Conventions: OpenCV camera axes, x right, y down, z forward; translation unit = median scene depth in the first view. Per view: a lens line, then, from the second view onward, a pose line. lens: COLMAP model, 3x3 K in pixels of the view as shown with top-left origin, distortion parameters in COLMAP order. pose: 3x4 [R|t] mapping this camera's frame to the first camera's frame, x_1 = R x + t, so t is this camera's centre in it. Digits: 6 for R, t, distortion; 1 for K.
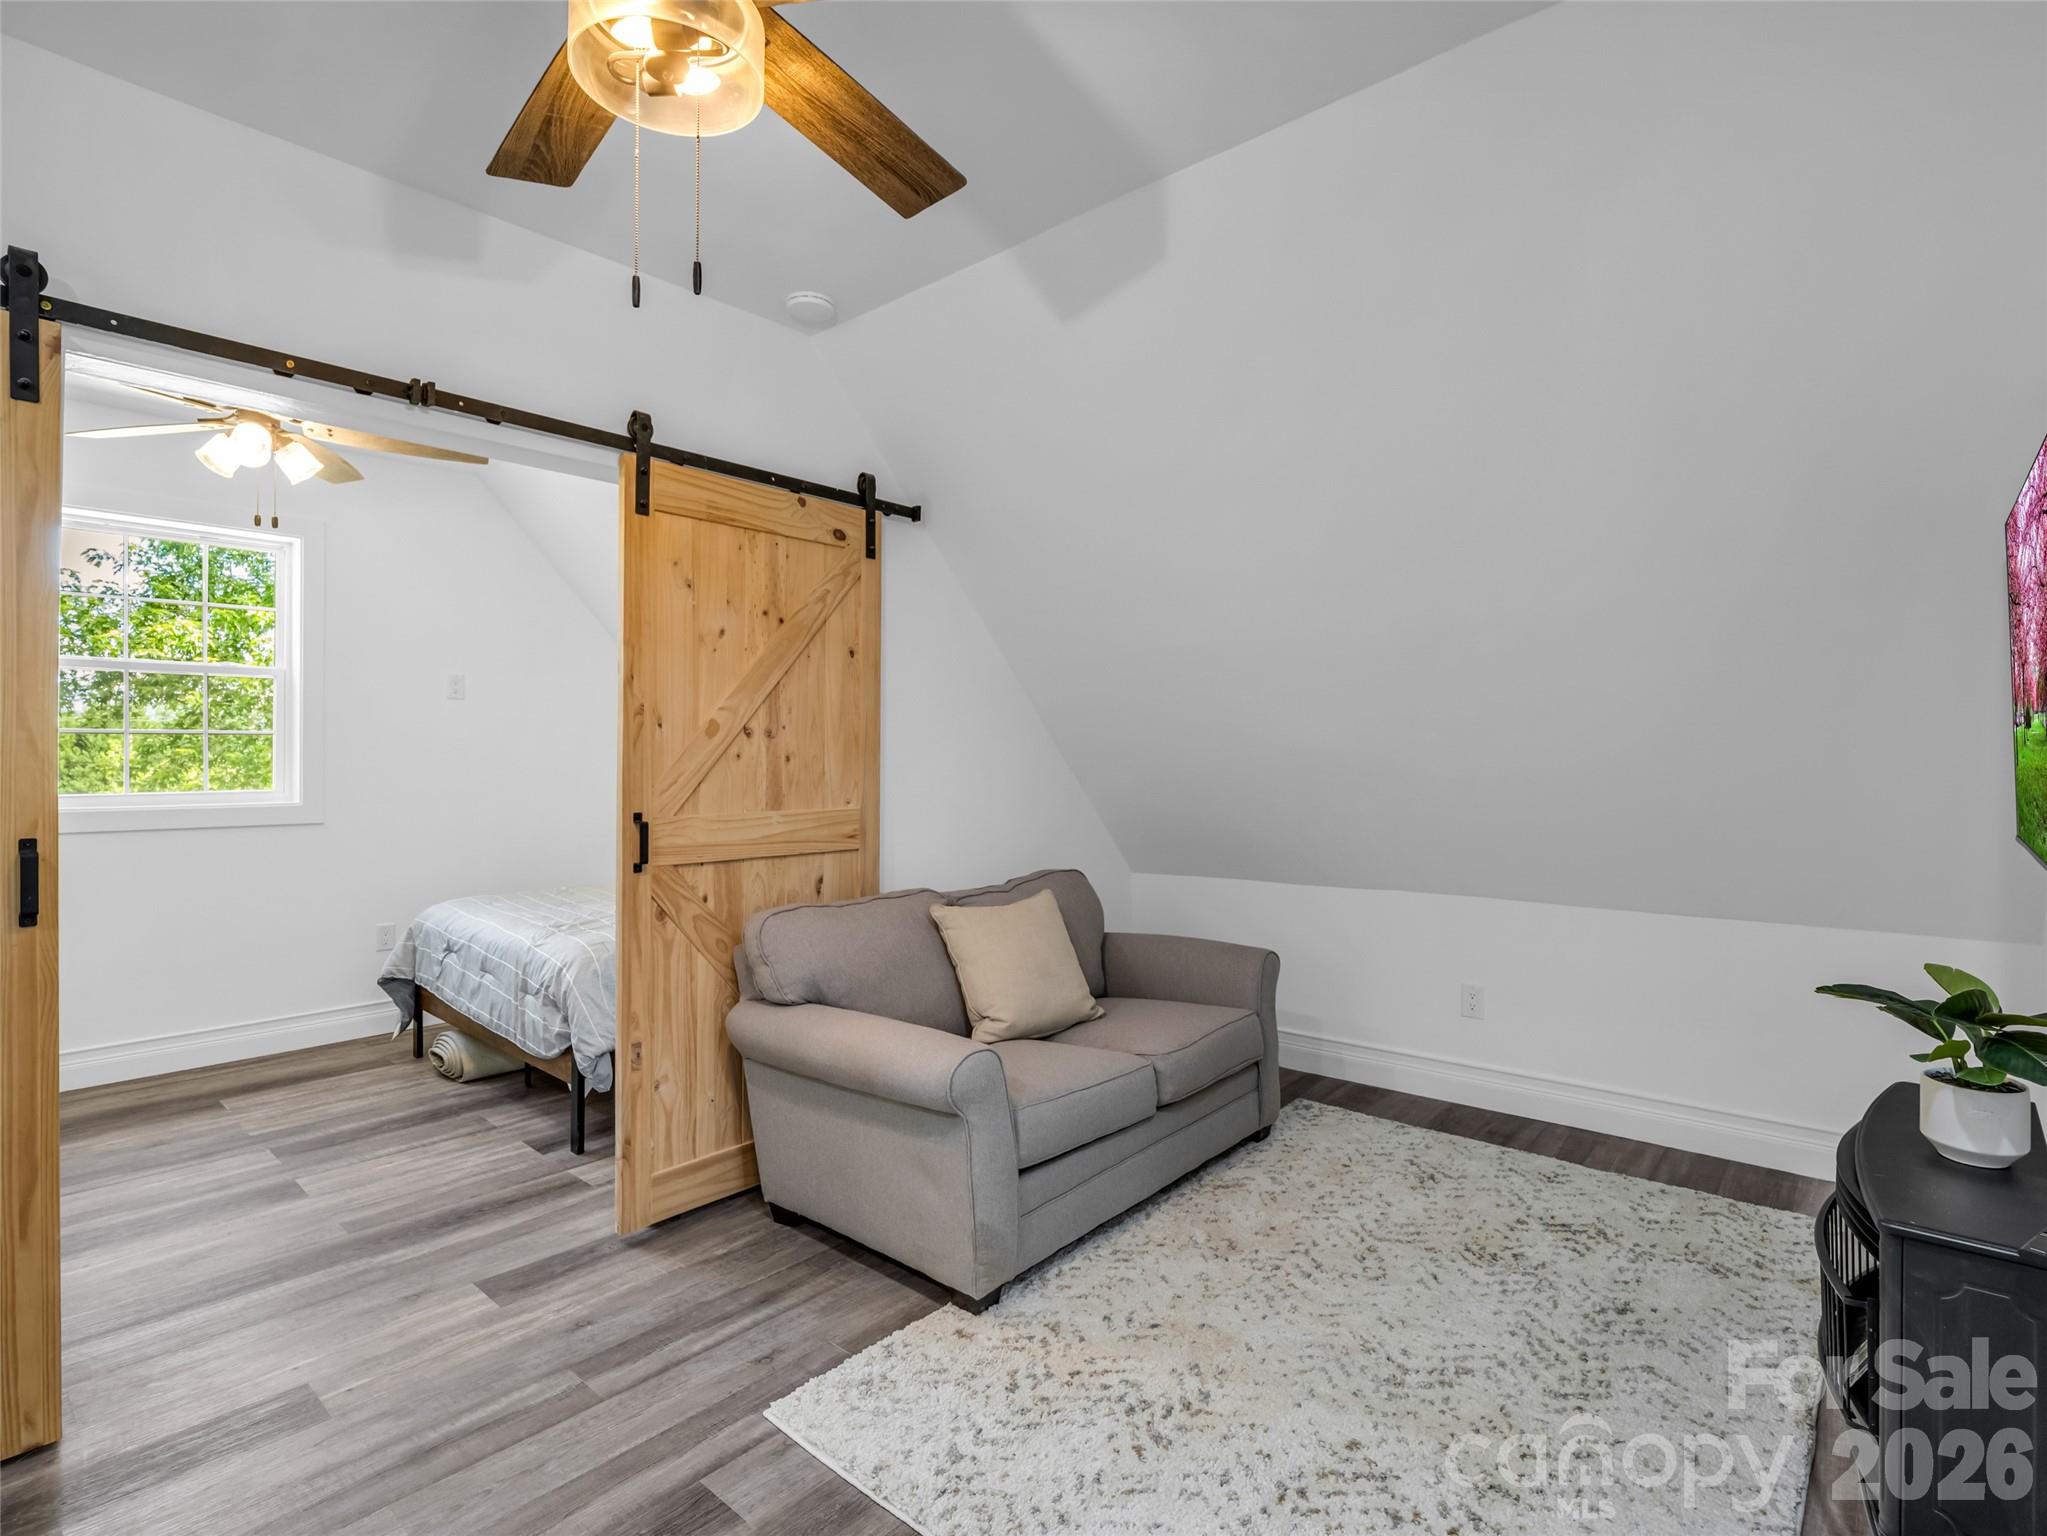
lens RADIAL K [[1022.7, 0, 1026.8], [0, 1022.7, 761.5], [0, 0, 1]] dist [-0.017024, -0.000608]
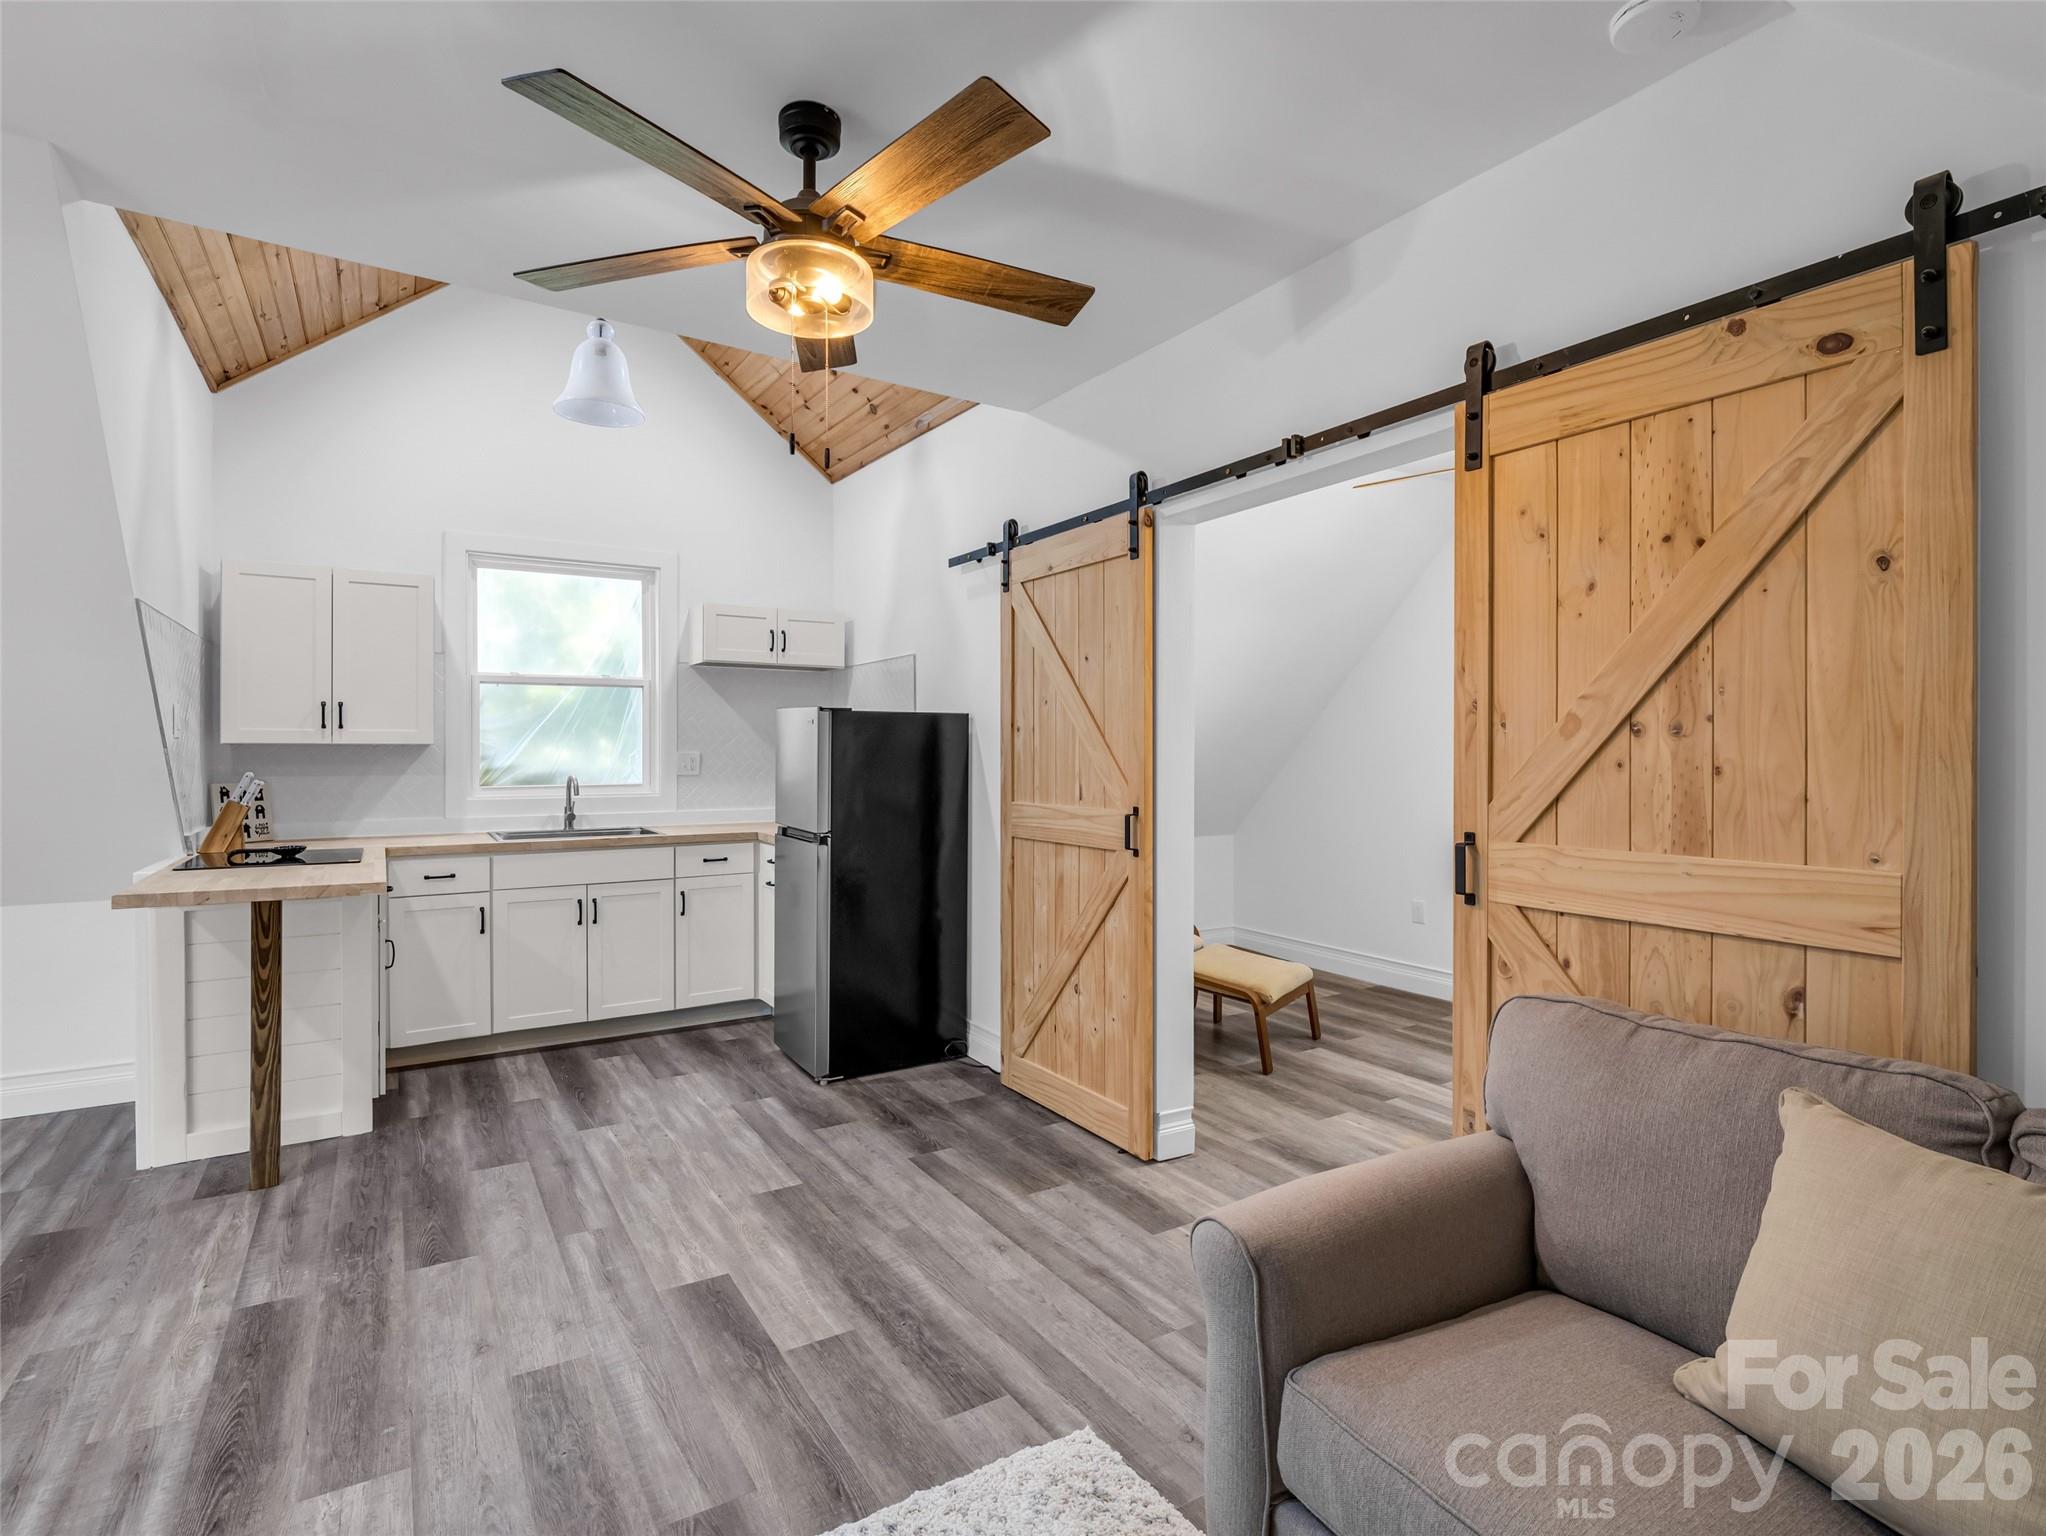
lens RADIAL K [[1022.2, 0, 1027.6], [0, 1022.2, 760.4], [0, 0, 1]] dist [-0.017024, -0.000608]
pose [[-0.294177, 0.004688, -0.955739, 0.479775], [-0.007623, 0.999945, 0.007252, -0.010513], [0.955721, 0.009419, -0.294125, 0.844525]]
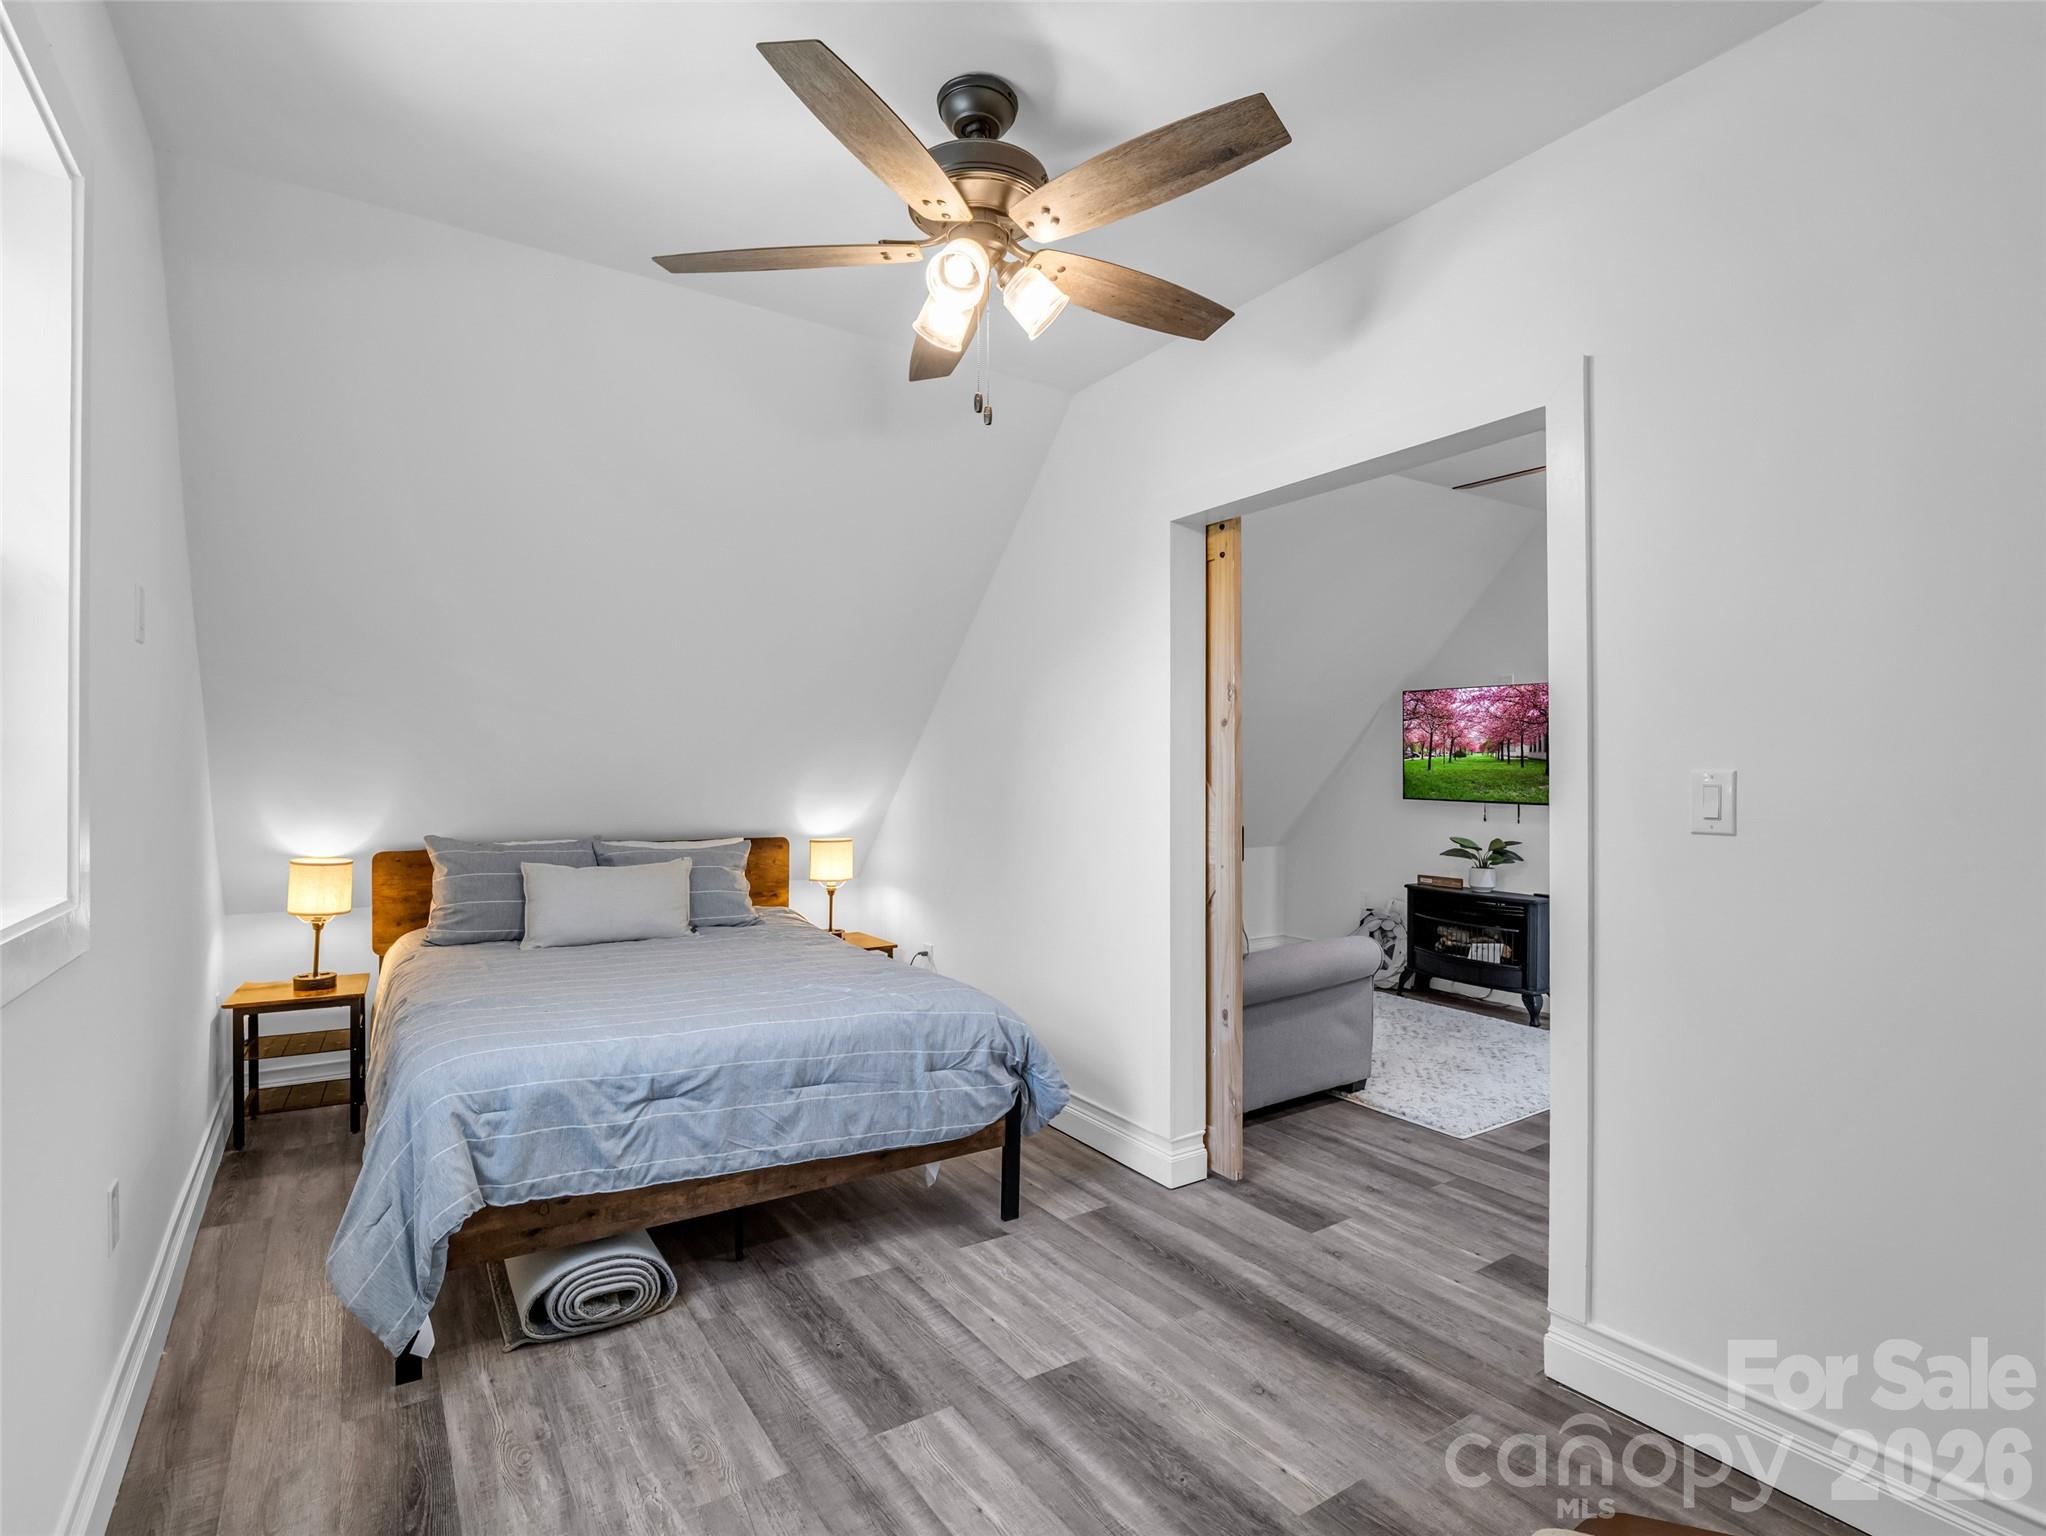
lens RADIAL K [[1022.2, 0, 1024.6], [0, 1022.2, 771.0], [0, 0, 1]] dist [-0.017024, -0.000608]
pose [[0.260697, -0.000605, 0.965420, -1.488673], [0.006353, 0.999979, -0.001089, -0.005994], [-0.965400, 0.006417, 0.260696, 0.864935]]
